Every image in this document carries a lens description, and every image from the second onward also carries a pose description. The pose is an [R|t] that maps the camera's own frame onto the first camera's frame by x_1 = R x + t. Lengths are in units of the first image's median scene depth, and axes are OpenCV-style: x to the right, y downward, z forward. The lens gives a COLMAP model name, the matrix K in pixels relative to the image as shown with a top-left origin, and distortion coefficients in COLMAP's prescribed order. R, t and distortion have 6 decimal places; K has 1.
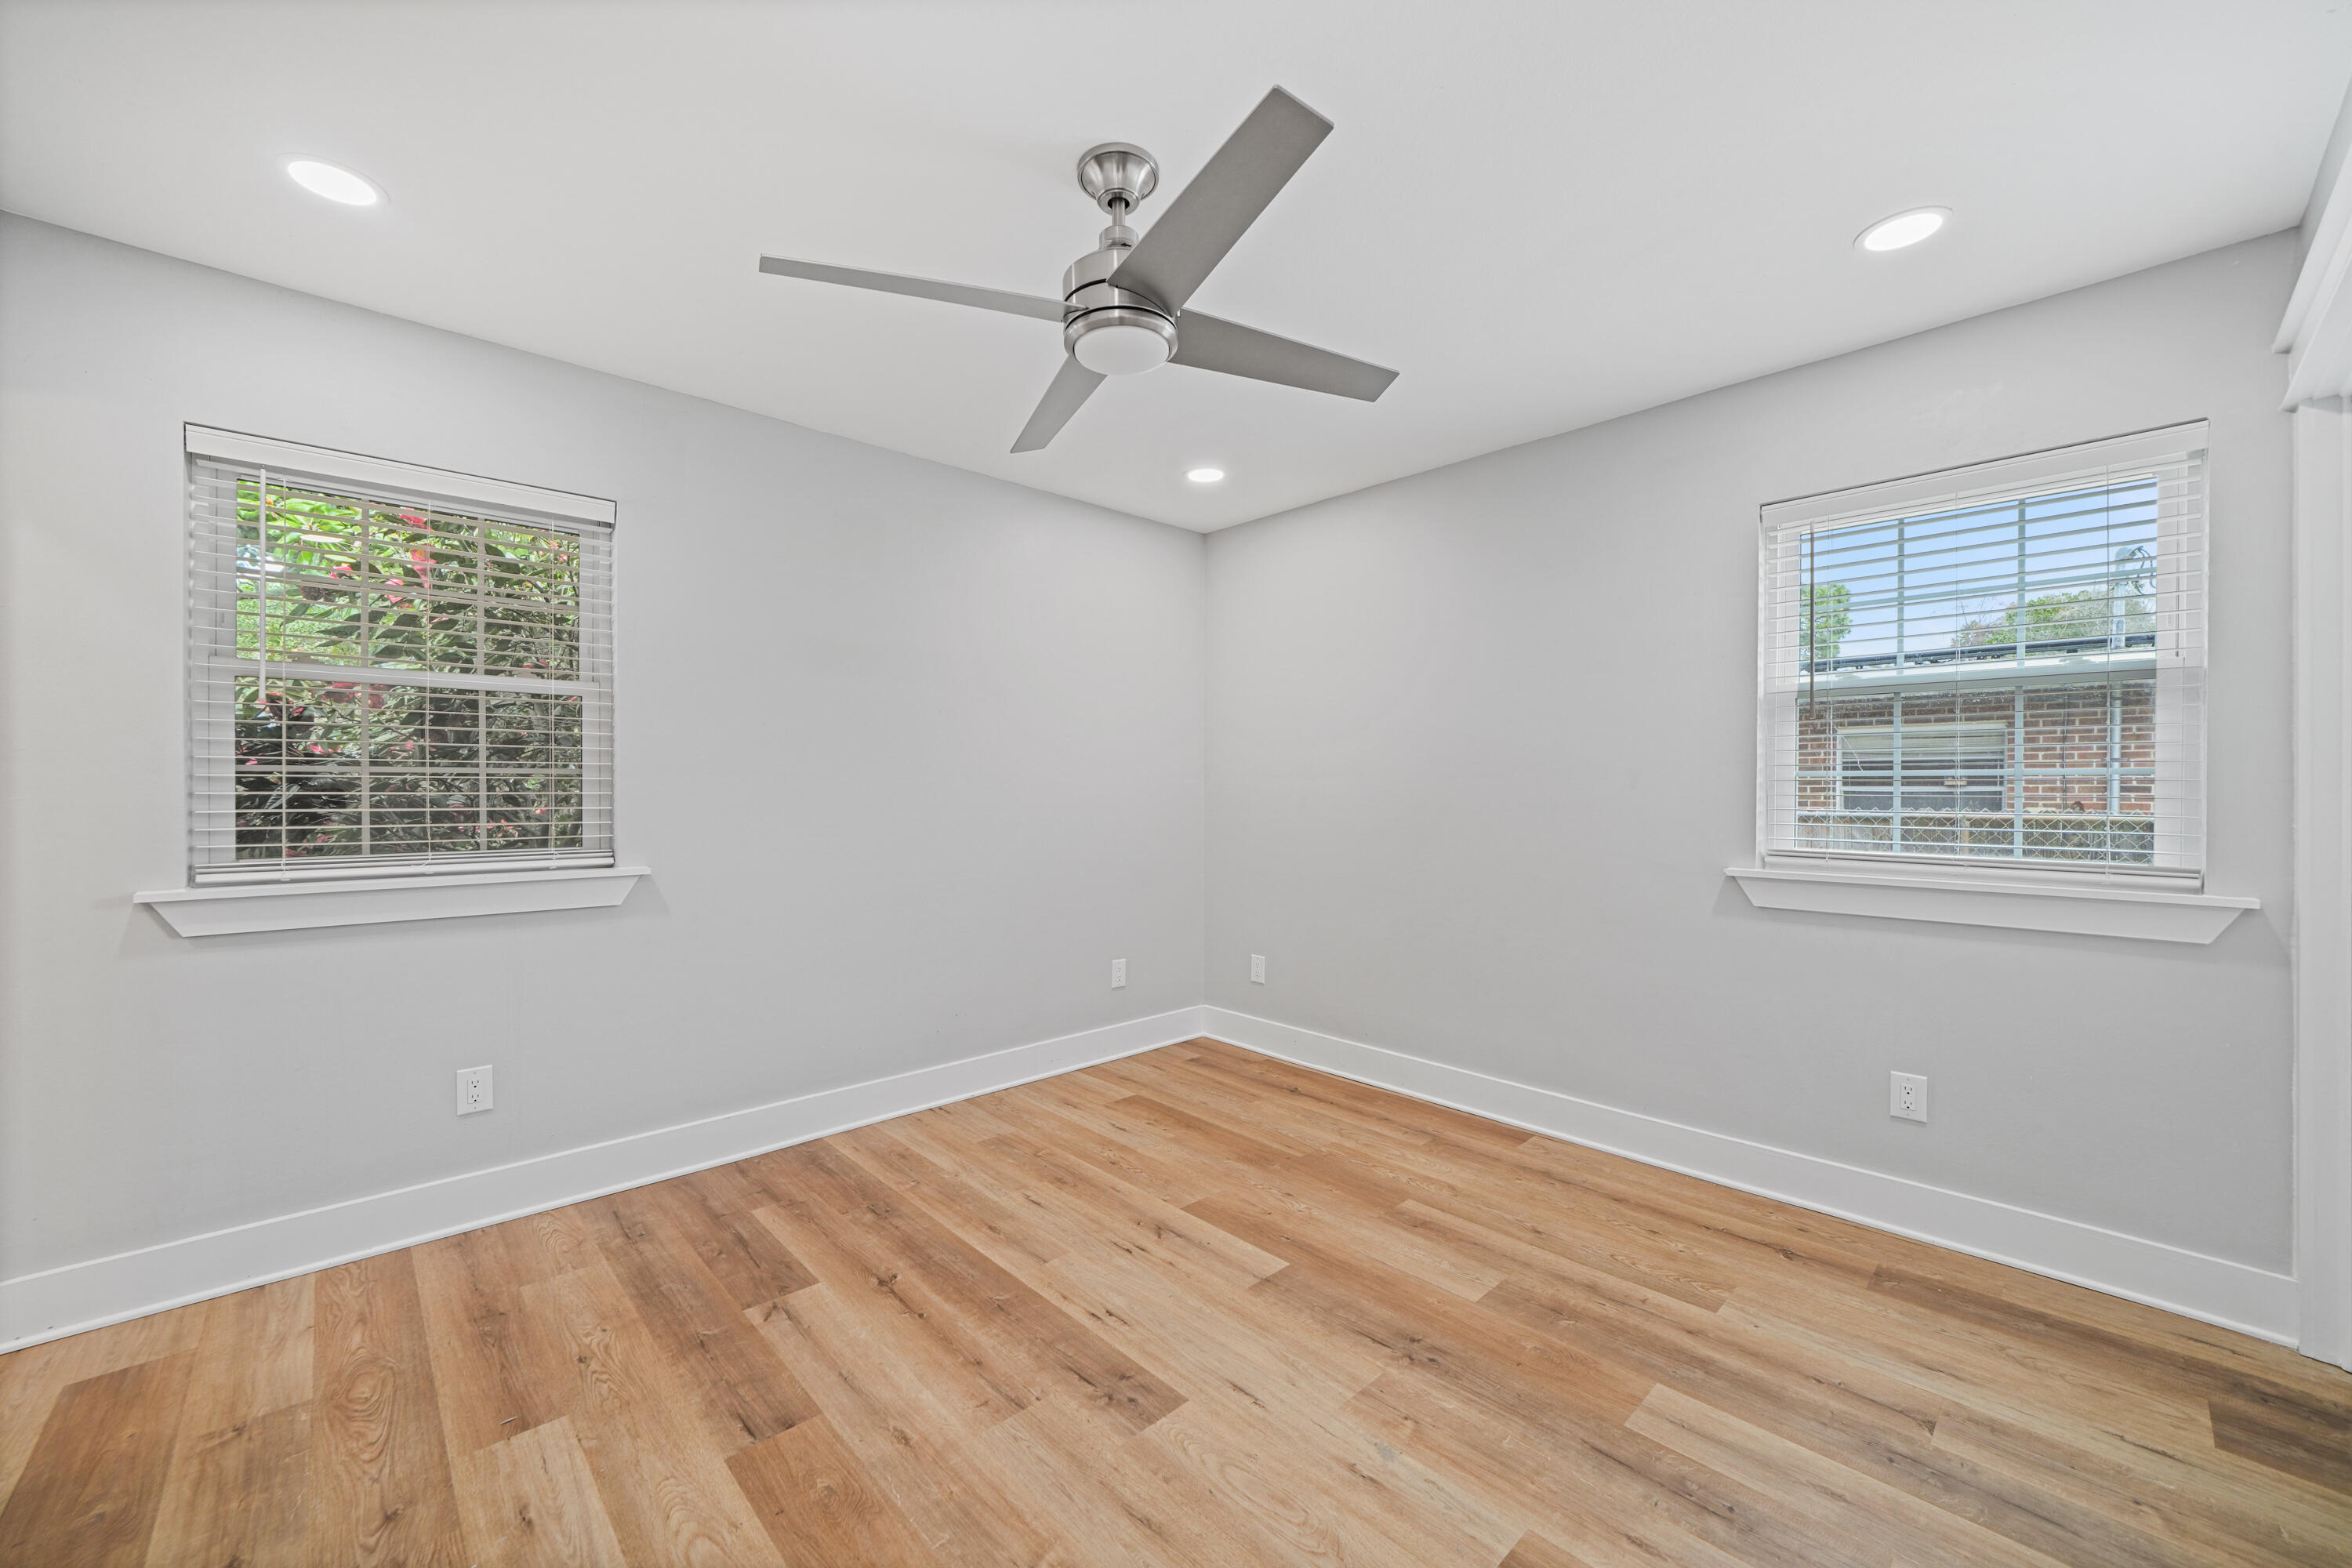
lens RADIAL K [[898.6, 0, 1127.3], [0, 898.6, 791.3], [0, 0, 1]] dist [-0.007059, 0.000493]
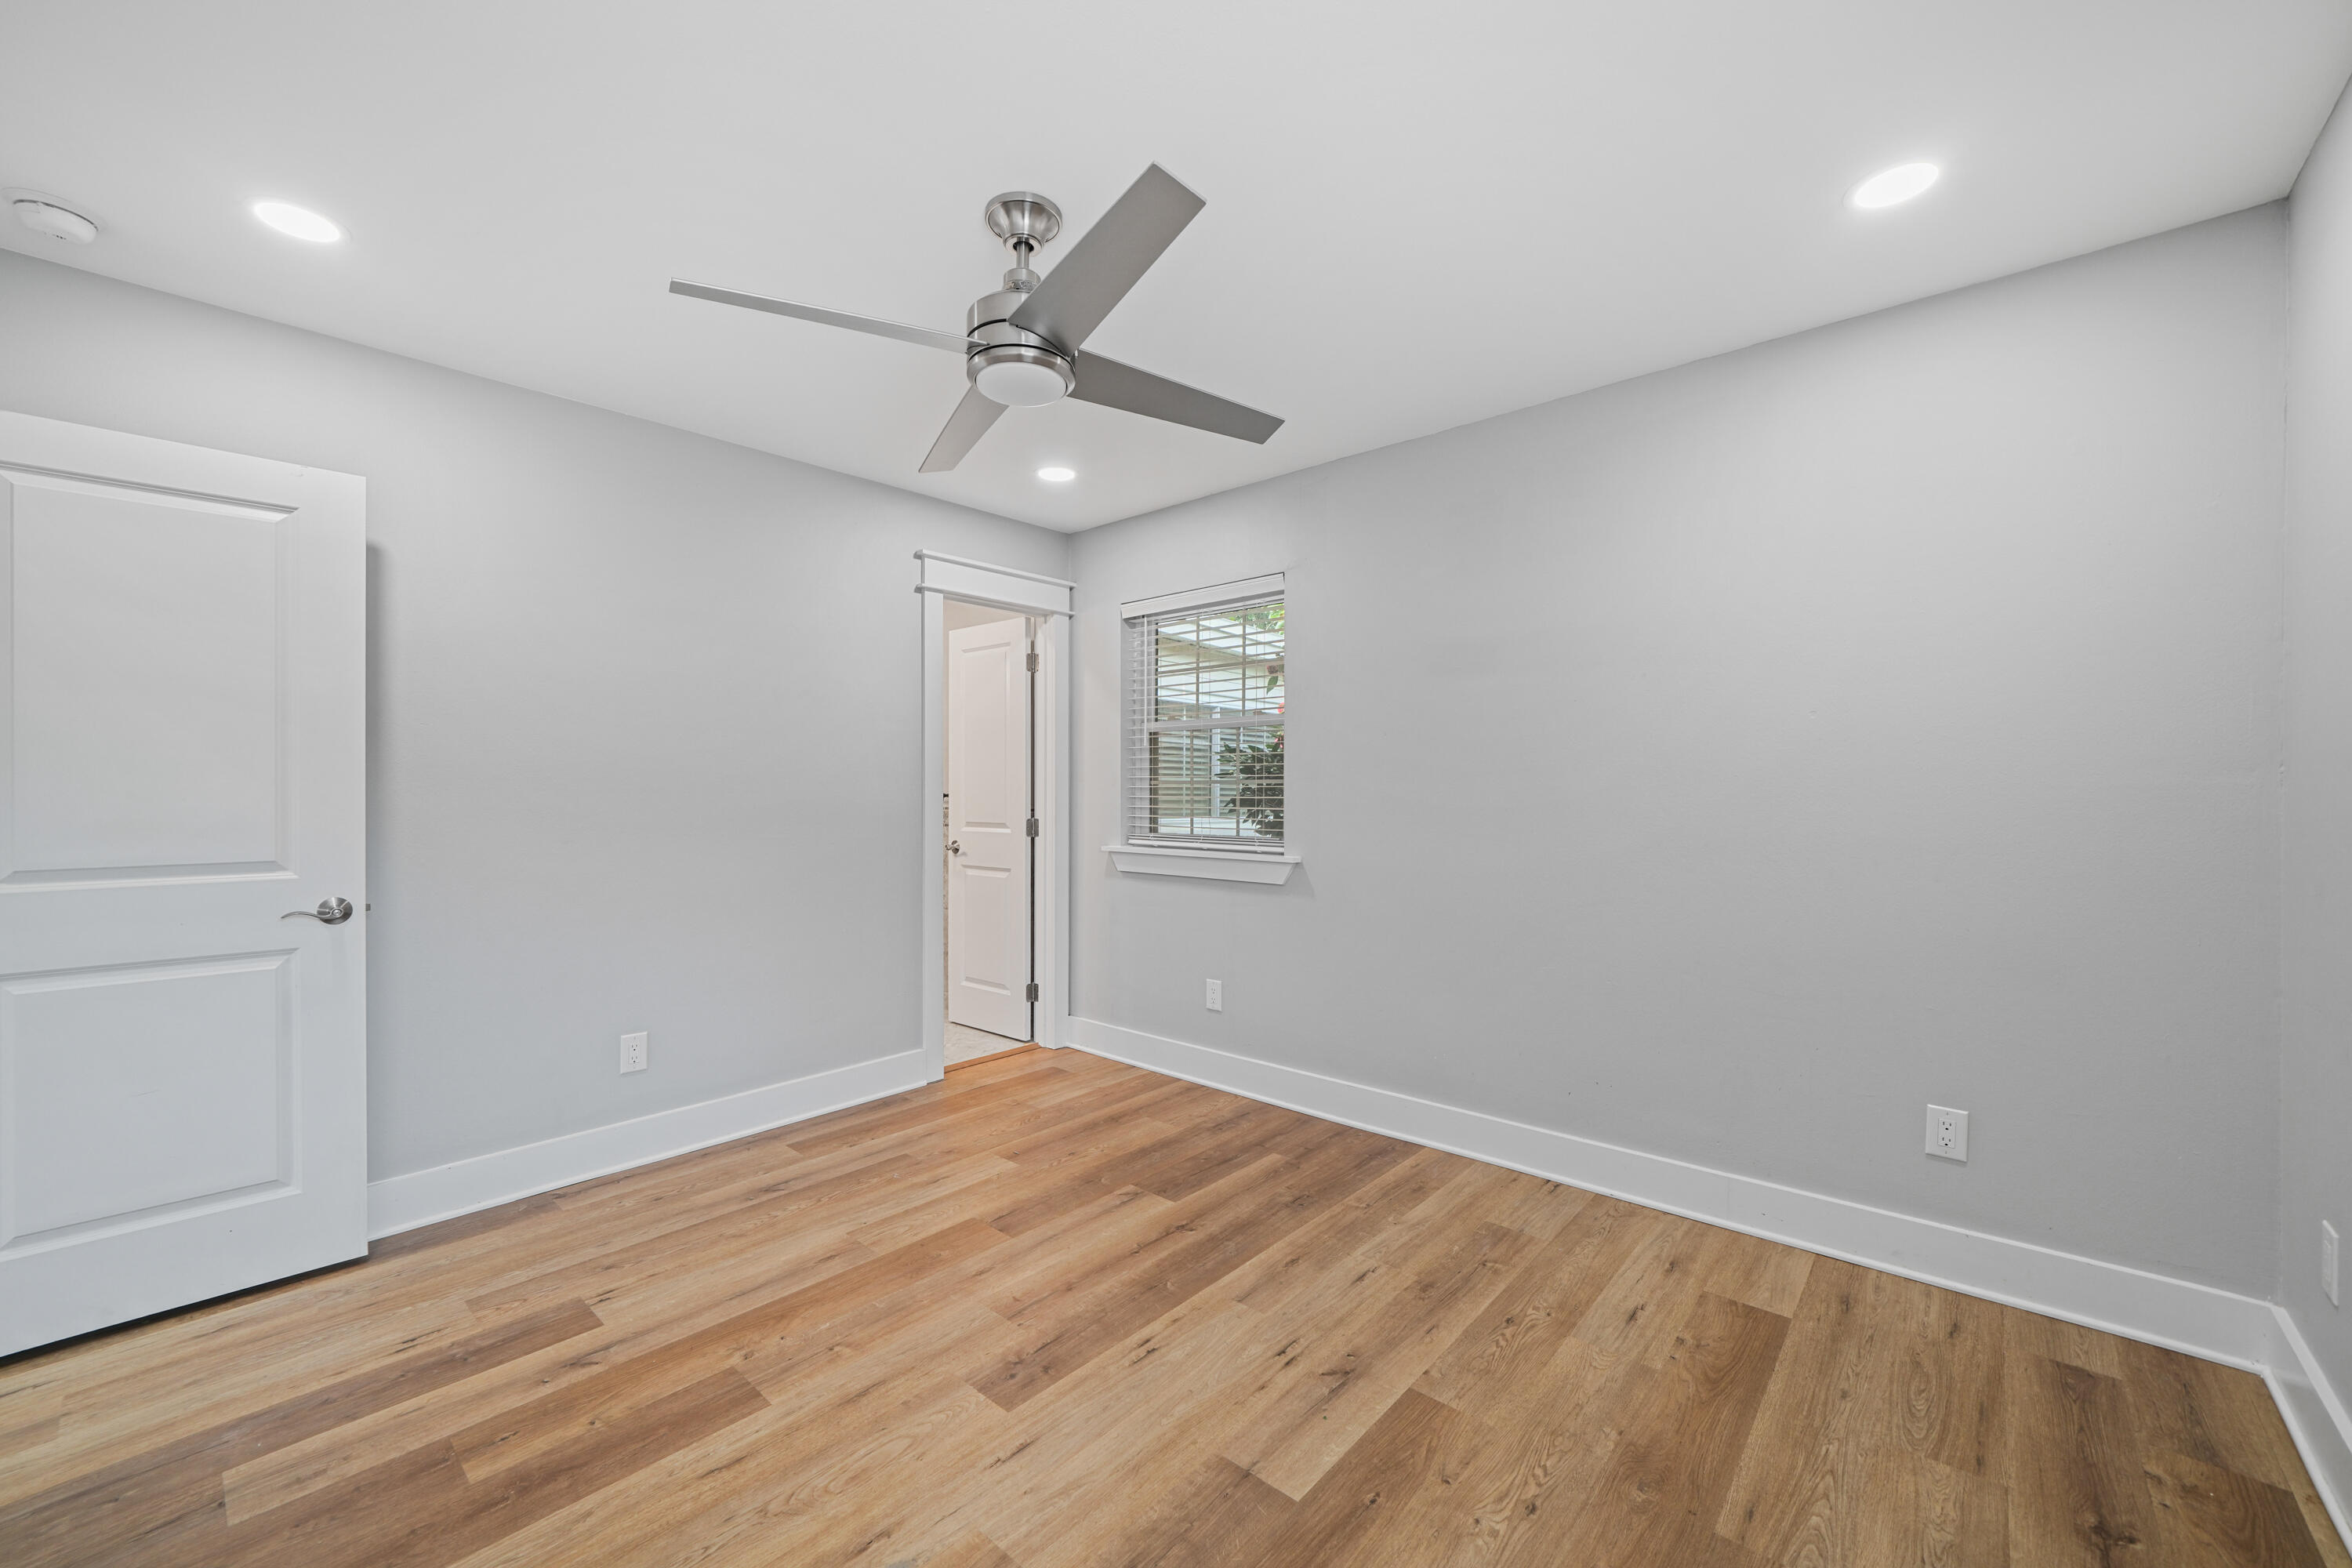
lens RADIAL K [[898.6, 0, 1171.6], [0, 898.6, 792.9], [0, 0, 1]] dist [-0.007059, 0.000493]
pose [[0.124904, 0.000027, -0.992169, 0.734173], [-0.003479, 0.999994, -0.000411, -0.004205], [0.992163, 0.003503, 0.124903, 0.719281]]
